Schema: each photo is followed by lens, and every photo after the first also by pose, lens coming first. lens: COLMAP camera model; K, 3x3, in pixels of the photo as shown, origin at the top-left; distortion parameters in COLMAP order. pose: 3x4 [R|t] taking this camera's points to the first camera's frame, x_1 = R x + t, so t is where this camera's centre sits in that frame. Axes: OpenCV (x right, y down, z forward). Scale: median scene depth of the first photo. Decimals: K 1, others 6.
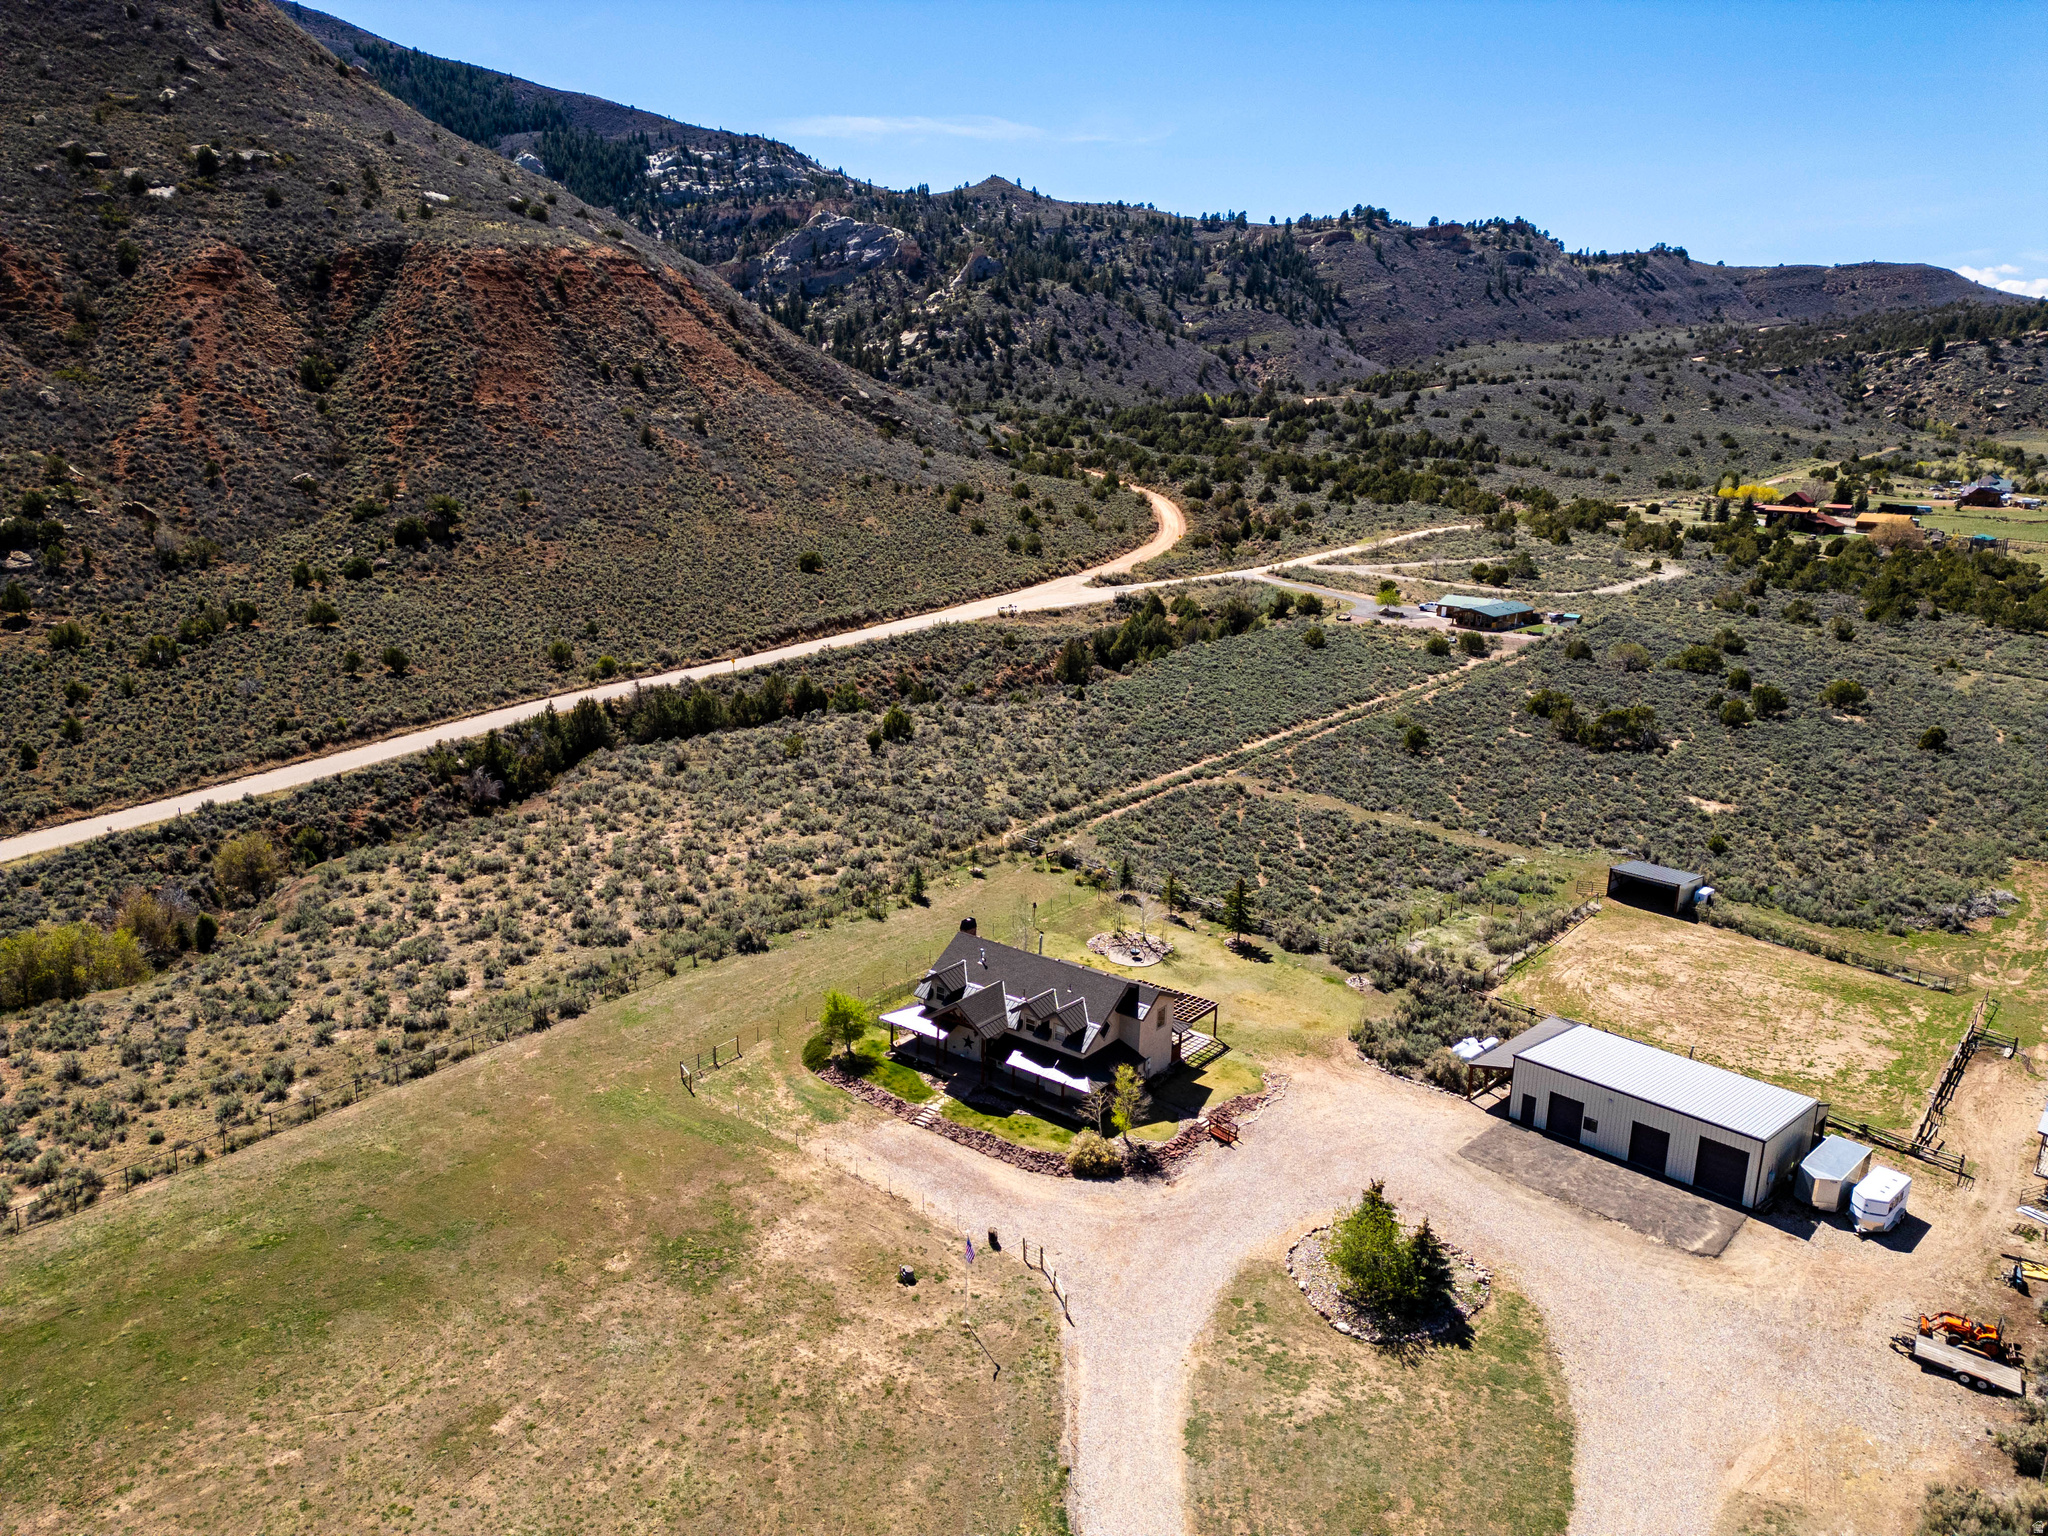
lens RADIAL K [[1430.1, 0, 1022.1], [0, 1430.1, 779.0], [0, 0, 1]] dist [0.069970, -0.058948]
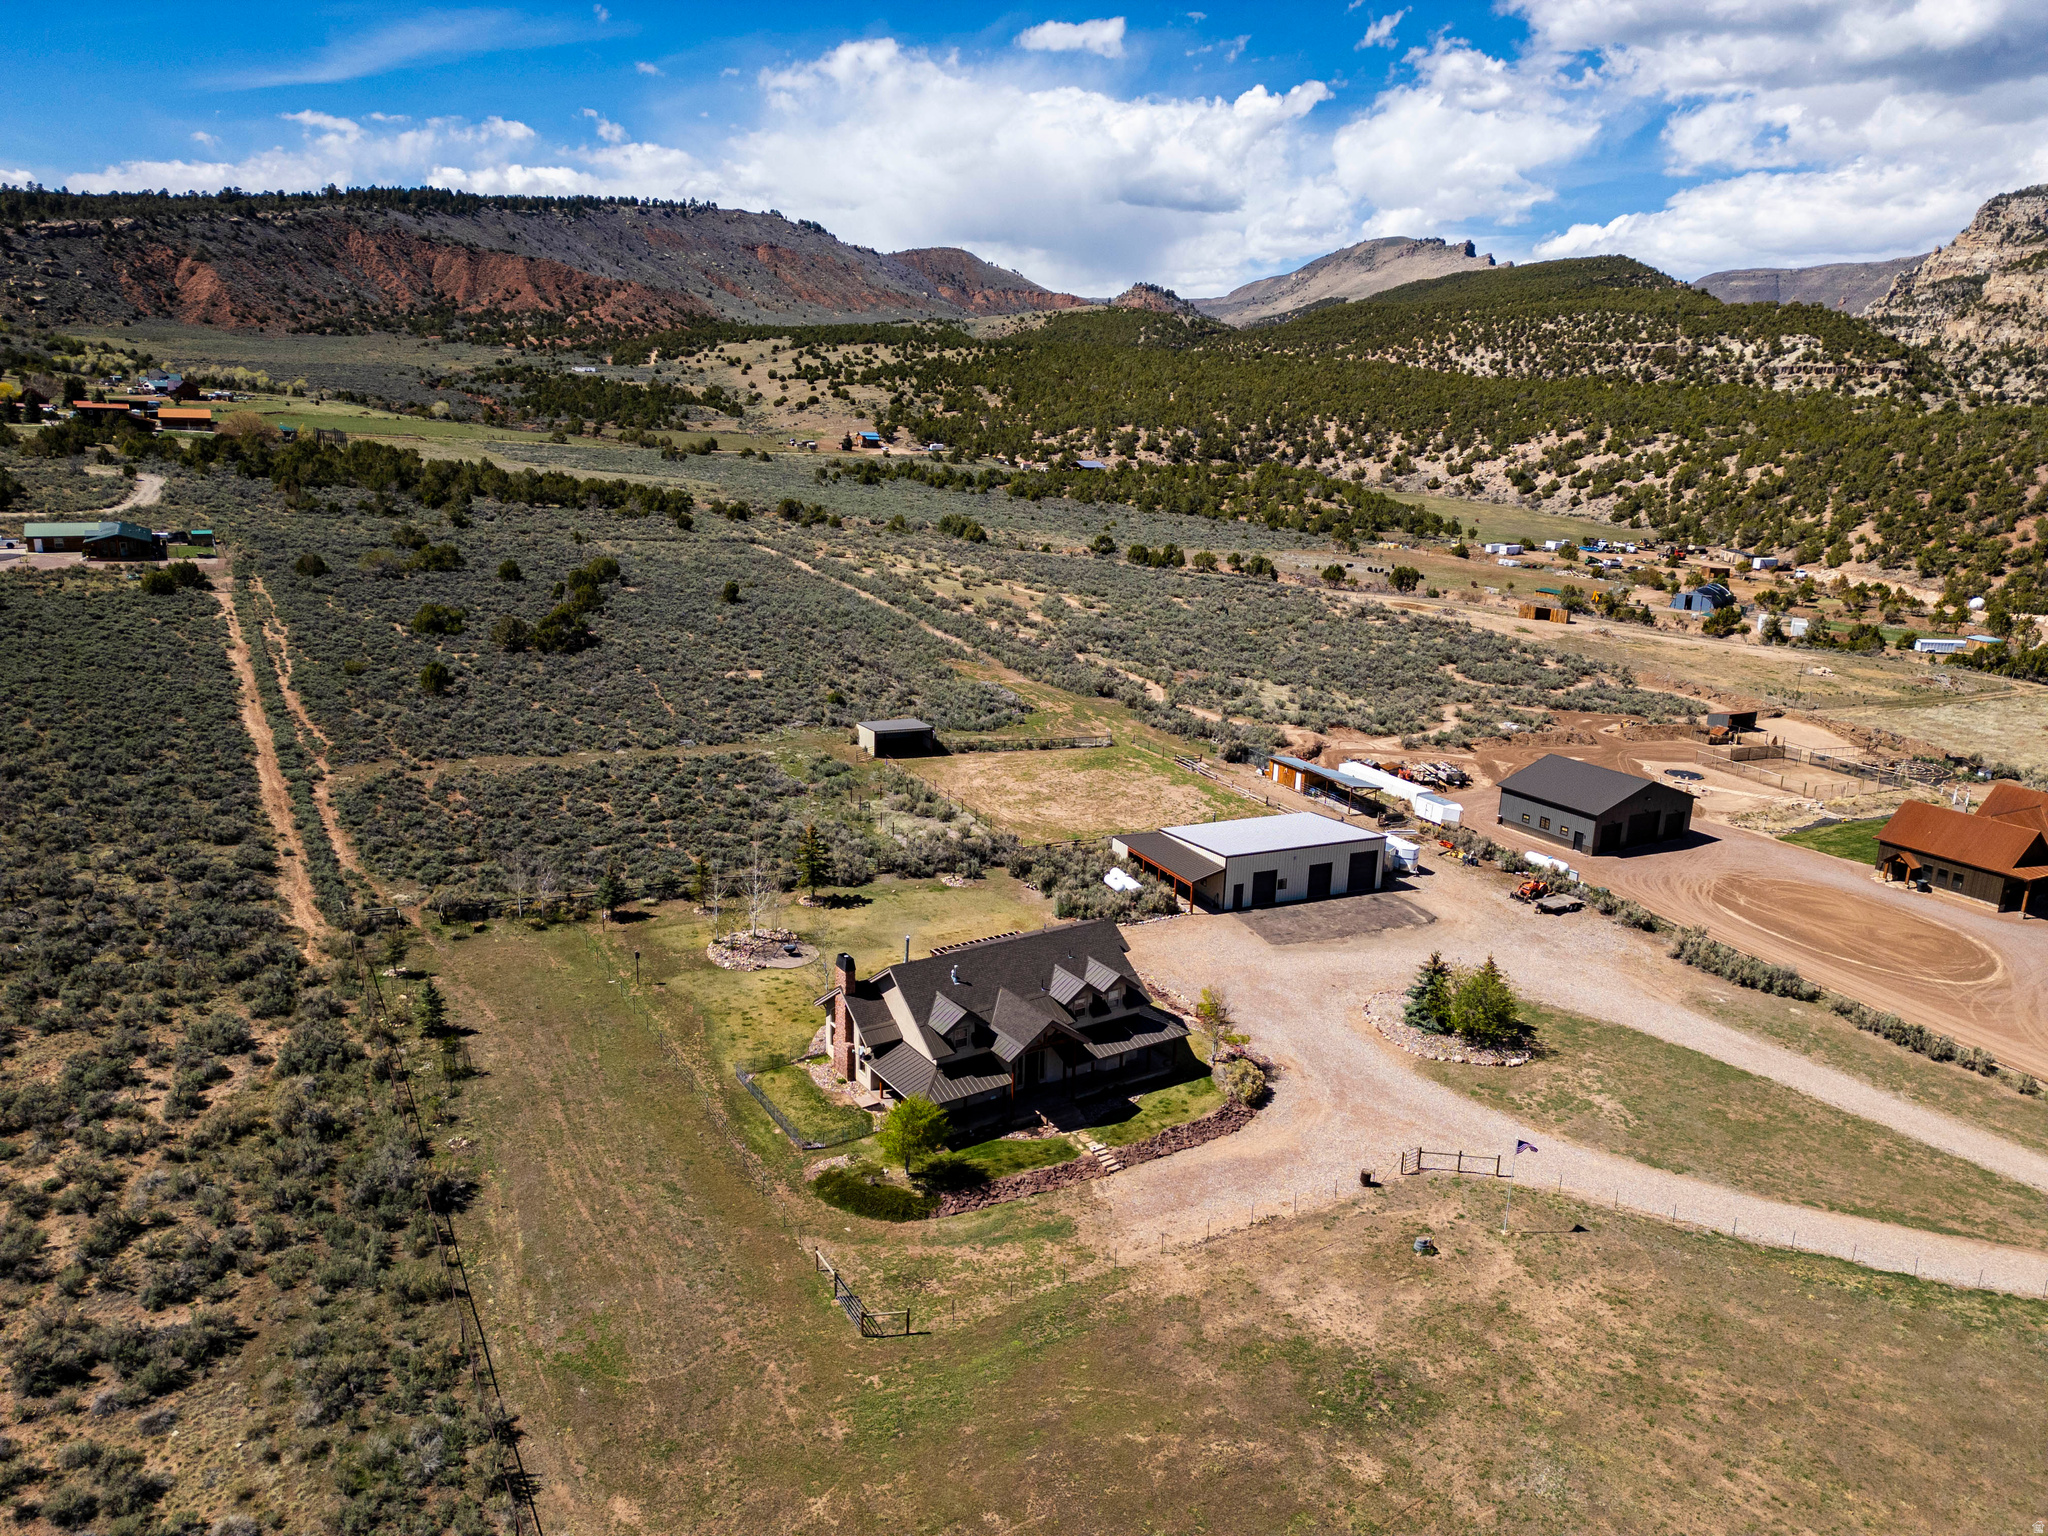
lens RADIAL K [[1430.1, 0, 1023.0], [0, 1430.1, 776.1], [0, 0, 1]] dist [0.069970, -0.058948]
pose [[0.336916, -0.264916, 0.903497, -0.069945], [0.206513, 0.957026, 0.203603, -0.013272], [-0.918608, 0.117987, 0.377146, 0.066587]]
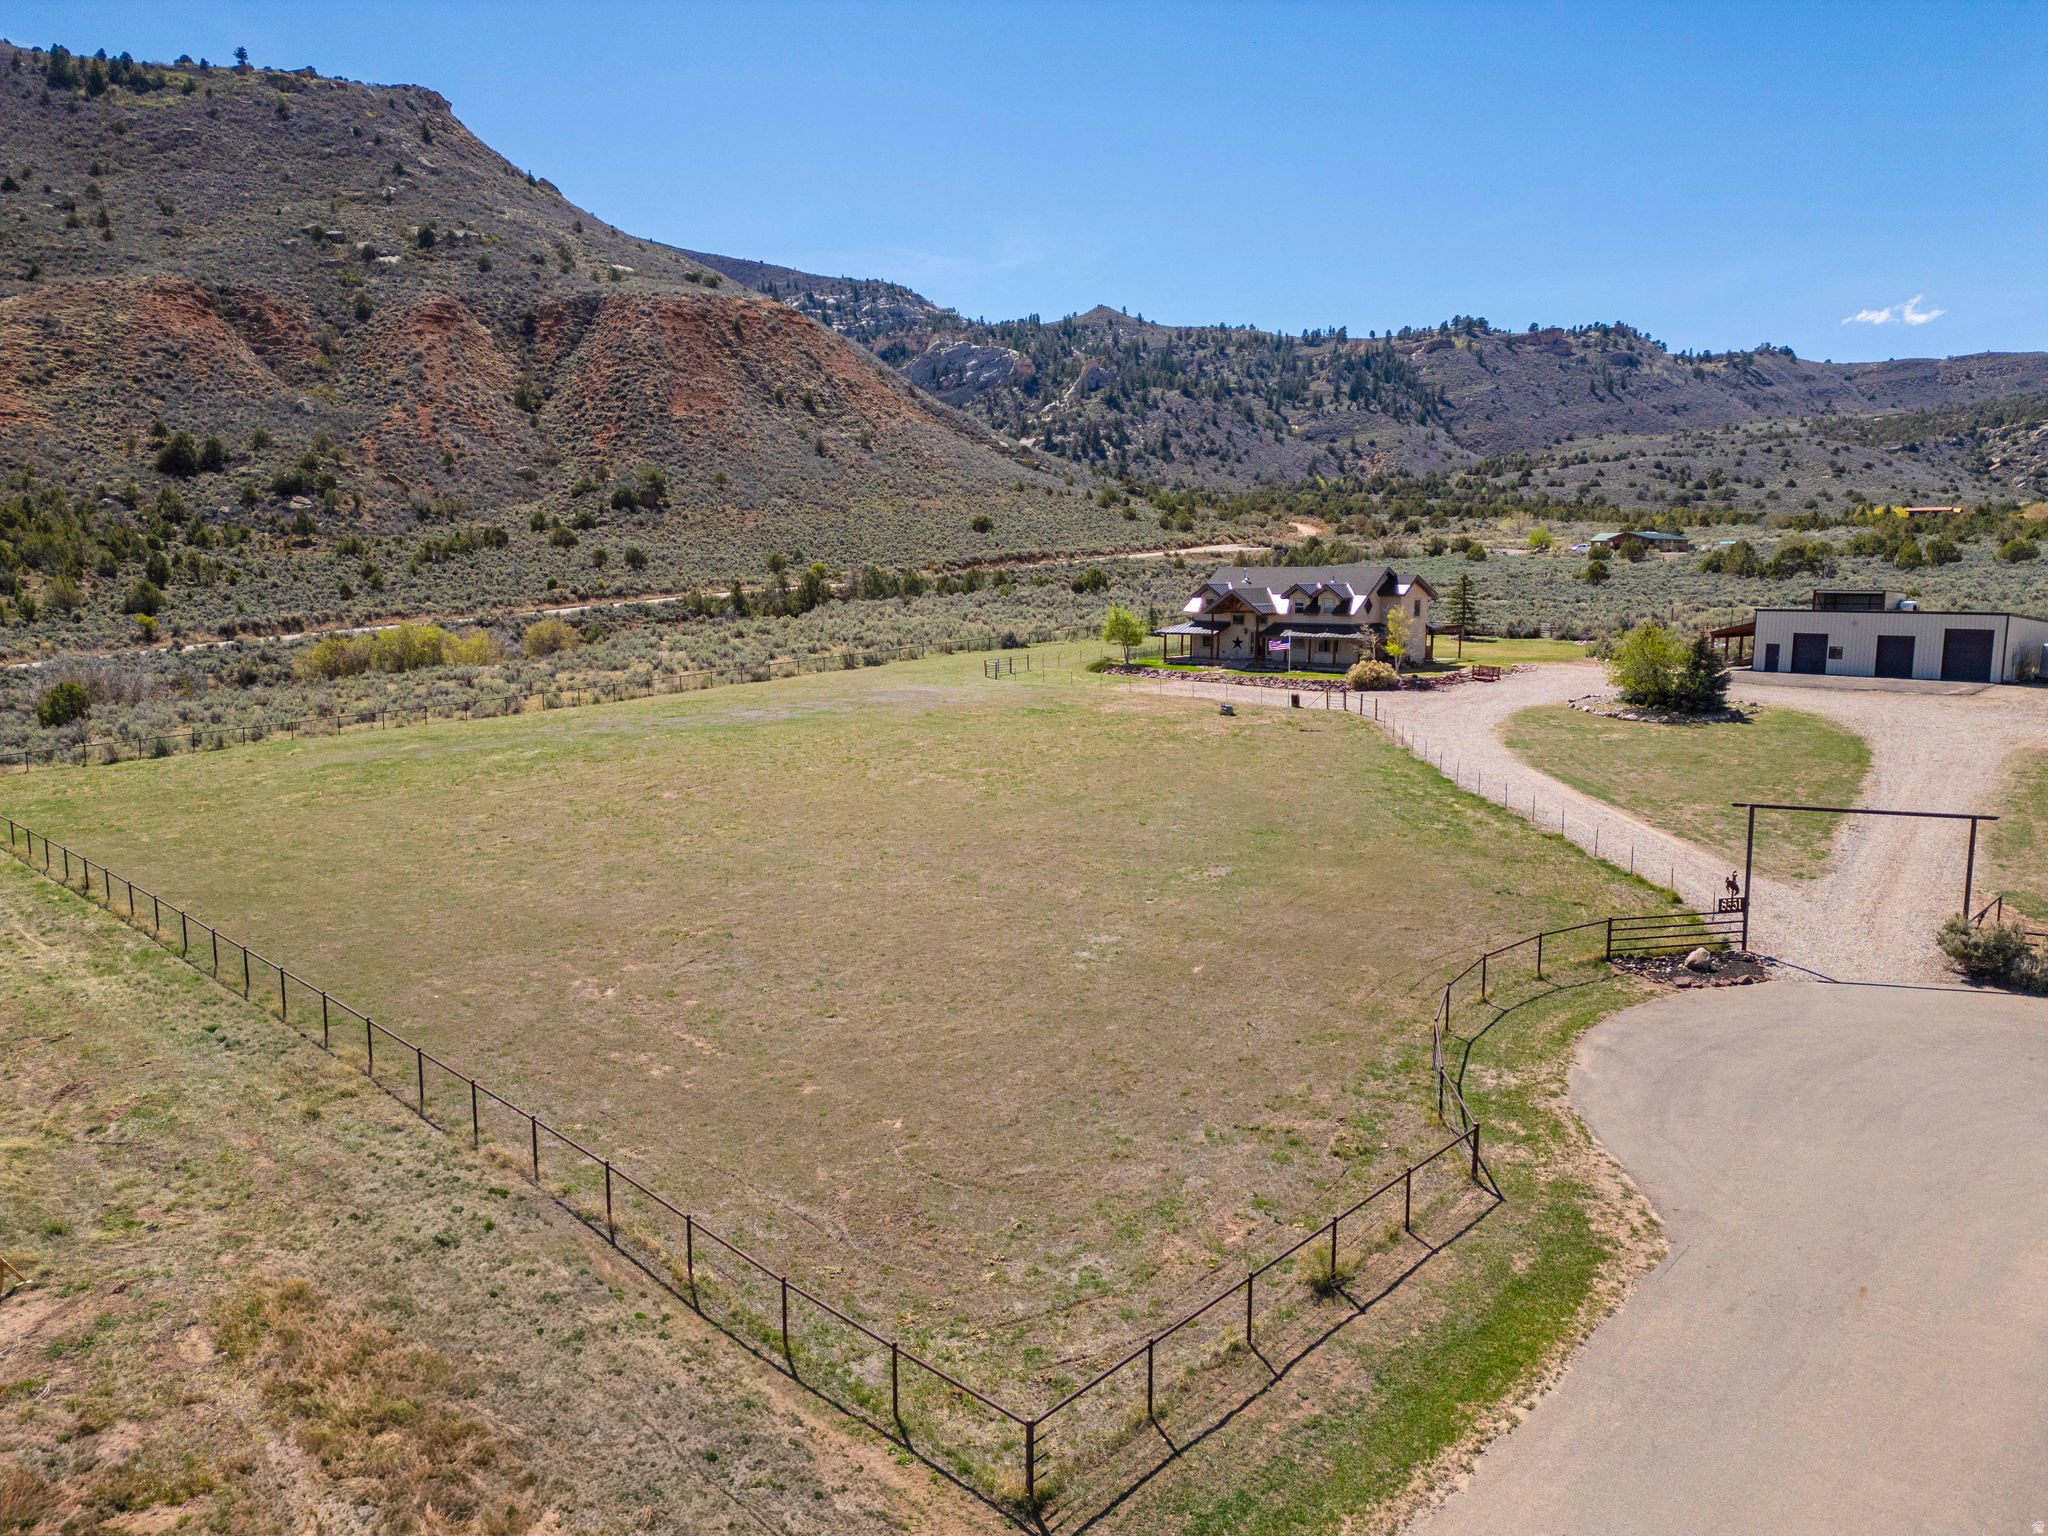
lens RADIAL K [[1430.1, 0, 1021.3], [0, 1430.1, 773.3], [0, 0, 1]] dist [0.069970, -0.058948]
pose [[0.997276, -0.018631, -0.071373, -0.012444], [0.011274, 0.994708, -0.102118, 0.038491], [0.072898, 0.101035, 0.992209, -0.010442]]
